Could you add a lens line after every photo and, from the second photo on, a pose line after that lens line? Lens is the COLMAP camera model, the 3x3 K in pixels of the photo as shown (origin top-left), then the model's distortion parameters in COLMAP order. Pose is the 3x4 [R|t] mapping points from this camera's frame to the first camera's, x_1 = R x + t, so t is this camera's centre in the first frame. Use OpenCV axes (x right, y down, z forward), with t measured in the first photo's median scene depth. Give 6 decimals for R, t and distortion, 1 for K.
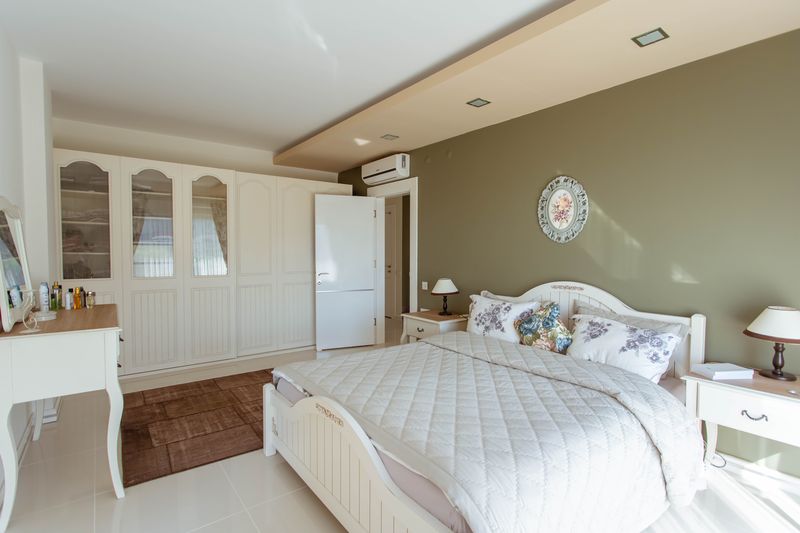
lens RADIAL K [[379.9, 0, 404.0], [0, 379.9, 265.2], [0, 0, 1]] dist [-0.002666, 0.000538]
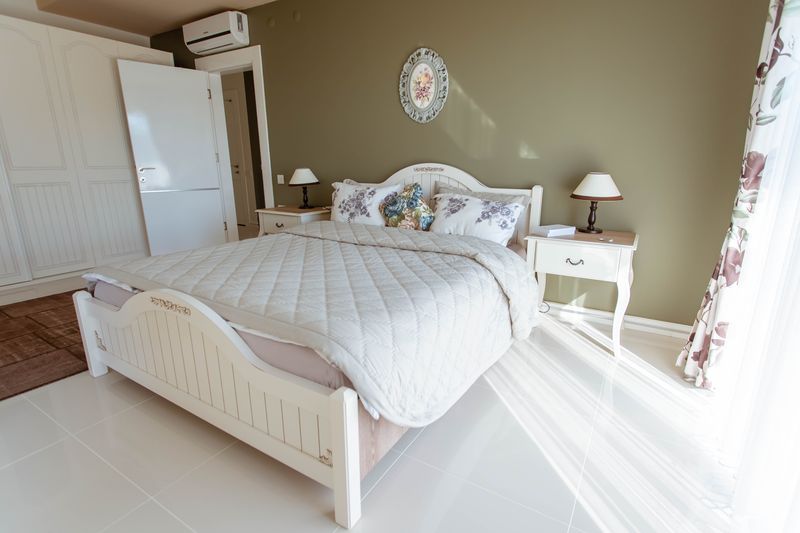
lens RADIAL K [[379.9, 0, 404.0], [0, 379.9, 265.2], [0, 0, 1]] dist [-0.002666, 0.000538]
pose [[0.934876, -0.092226, 0.342784, 0.001363], [0.017498, 0.976459, 0.214991, 0.088547], [-0.354543, -0.194992, 0.914482, 0.055587]]
